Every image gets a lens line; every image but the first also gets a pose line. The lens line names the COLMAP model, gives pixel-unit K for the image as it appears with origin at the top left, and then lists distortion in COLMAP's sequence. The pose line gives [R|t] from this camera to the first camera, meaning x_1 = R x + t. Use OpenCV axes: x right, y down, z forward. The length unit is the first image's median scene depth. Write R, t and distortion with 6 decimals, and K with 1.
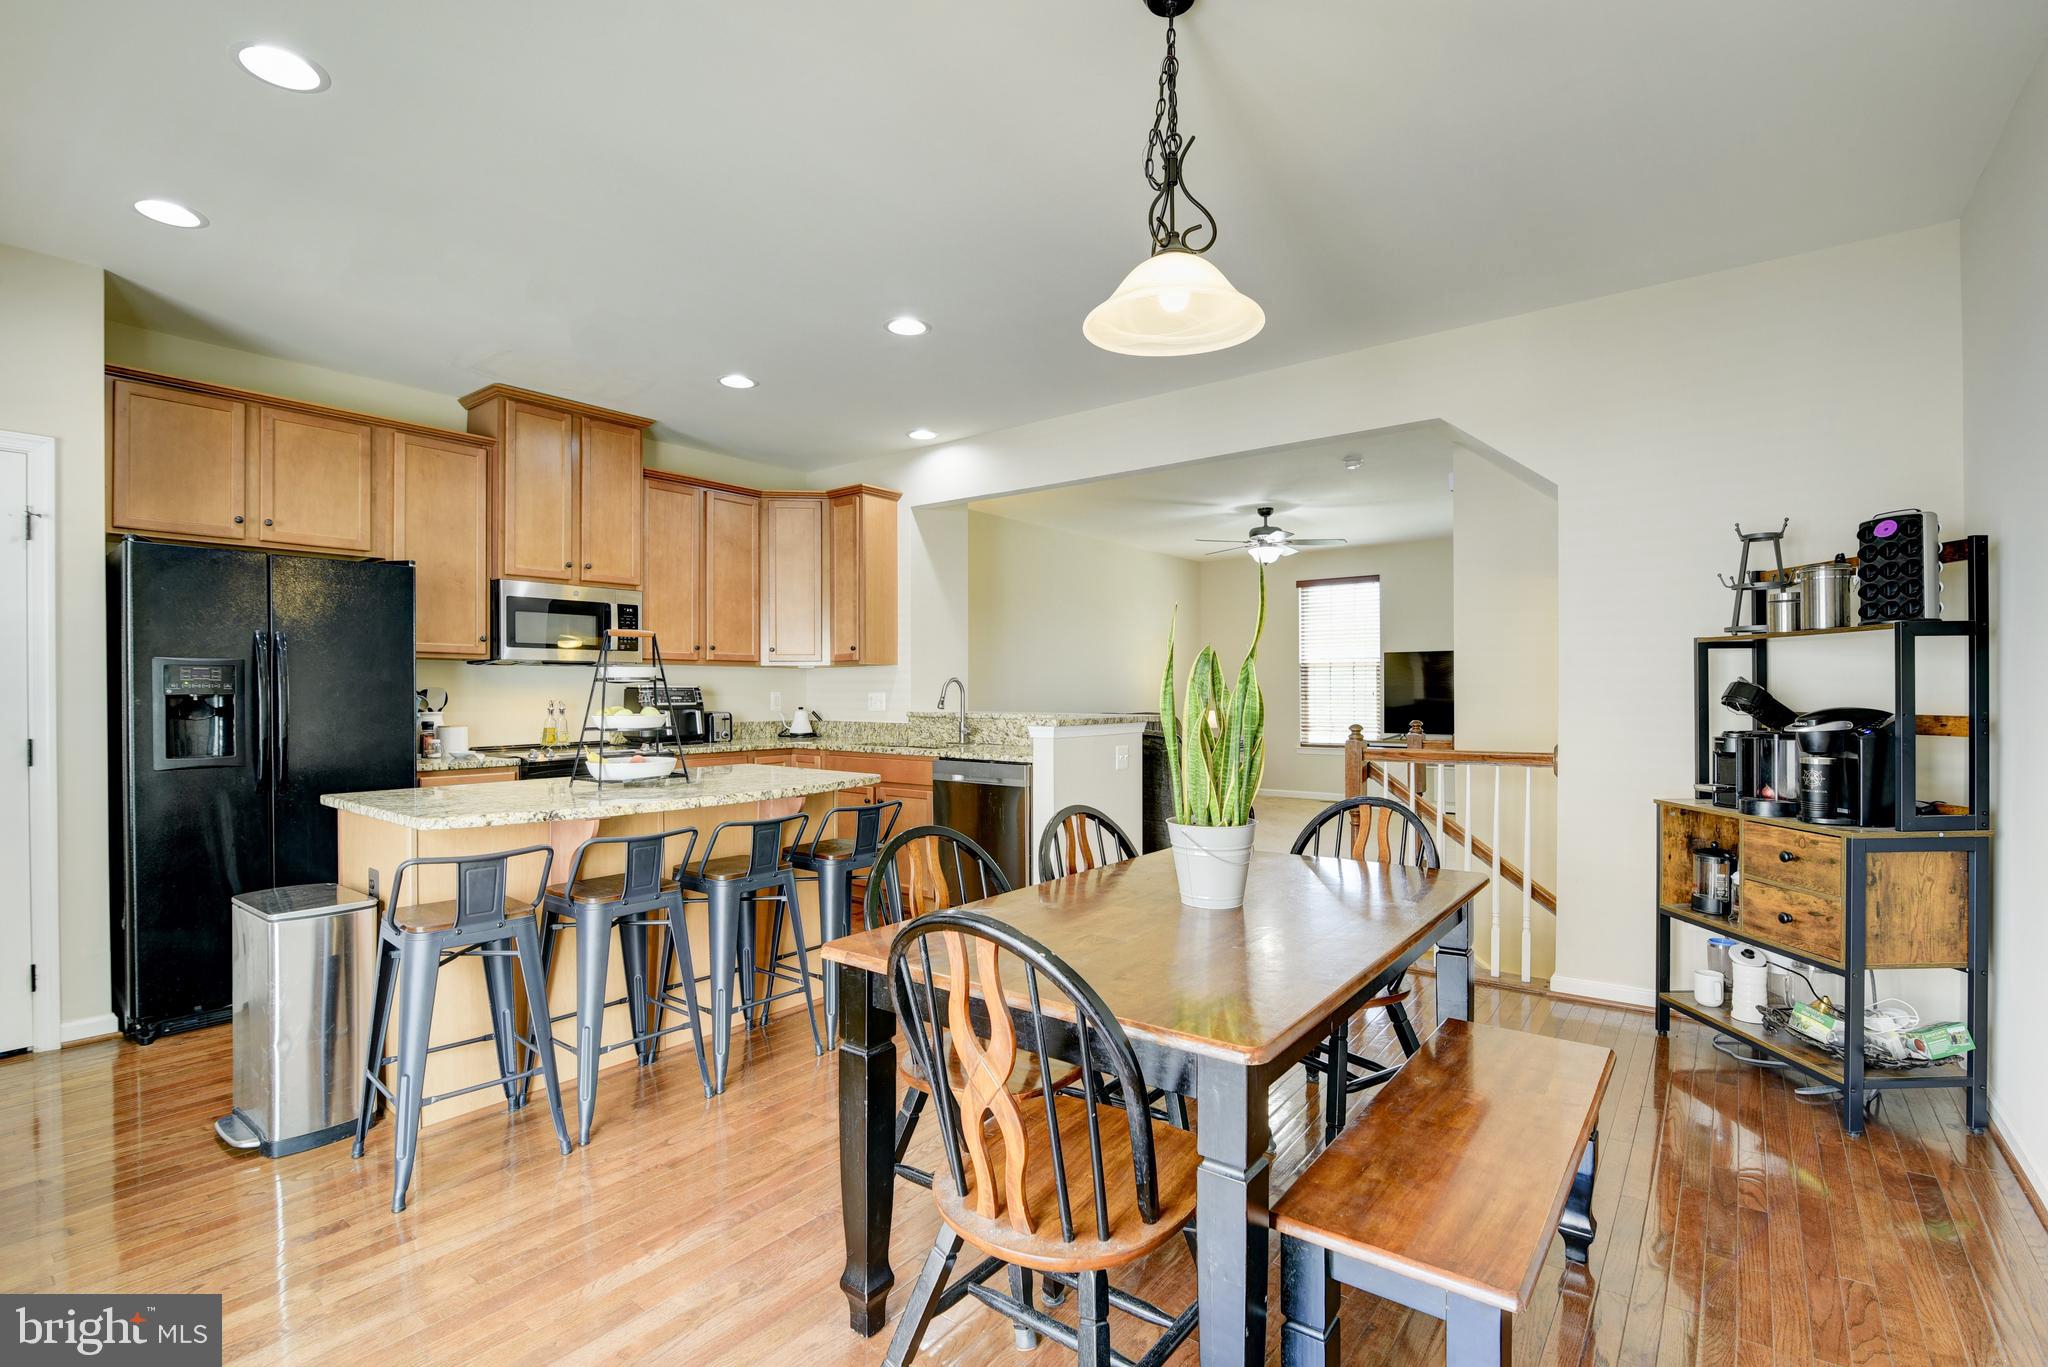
lens RADIAL K [[938.5, 0, 1041.0], [0, 938.5, 674.2], [0, 0, 1]] dist [-0.019025, -0.000085]
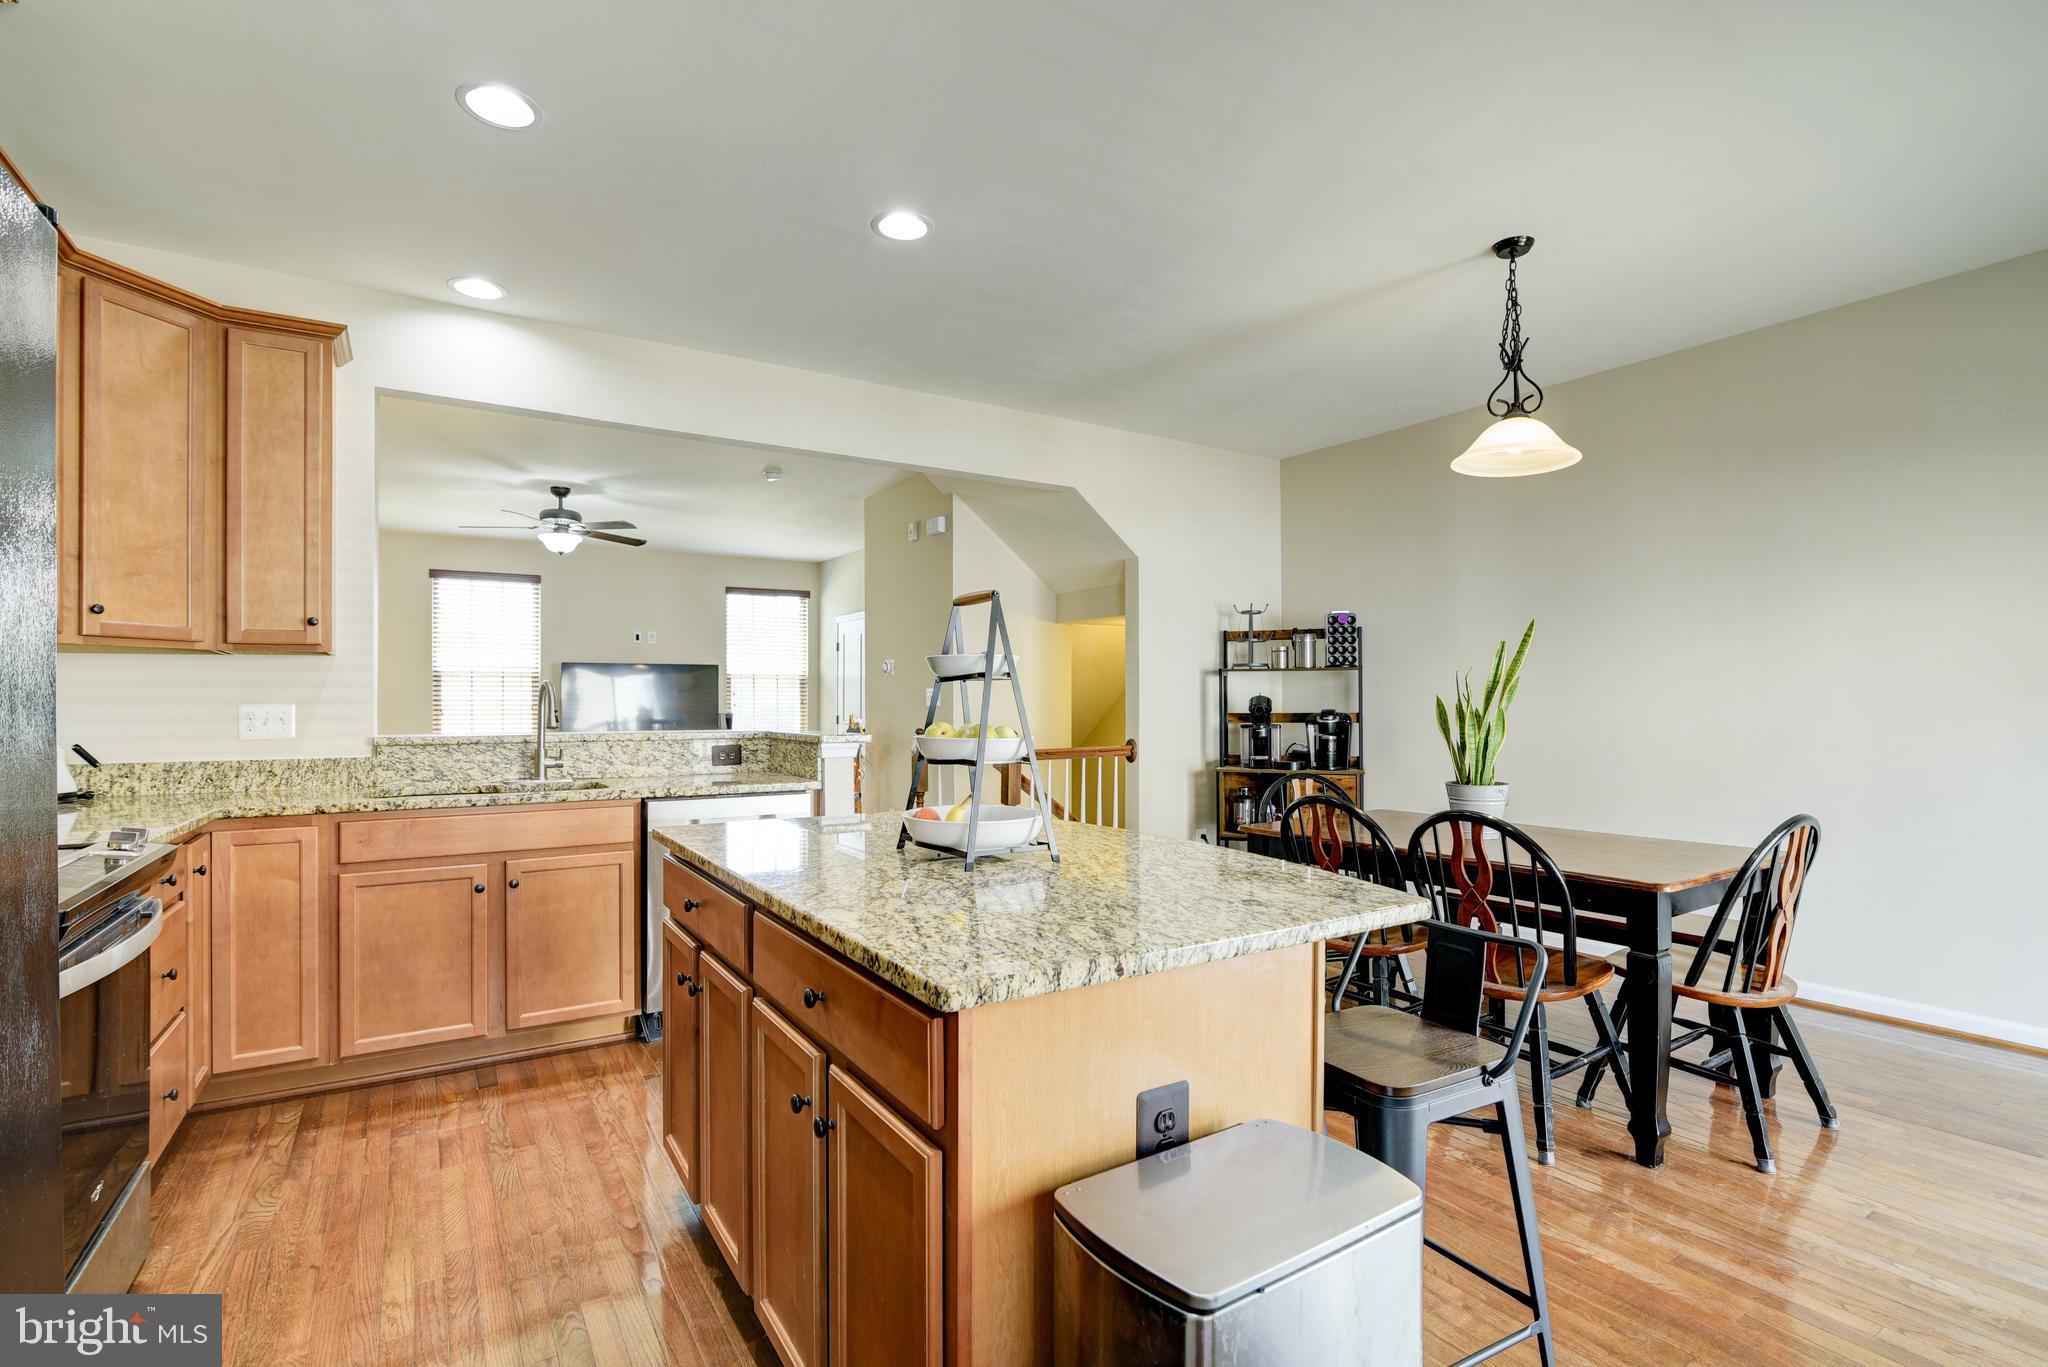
lens RADIAL K [[938.5, 0, 1014.5], [0, 938.5, 694.3], [0, 0, 1]] dist [-0.019025, -0.000085]
pose [[0.353171, 0.009806, 0.935507, -0.539360], [-0.014552, 0.999882, -0.004987, 0.010467], [-0.935446, -0.011853, 0.353272, 0.420780]]
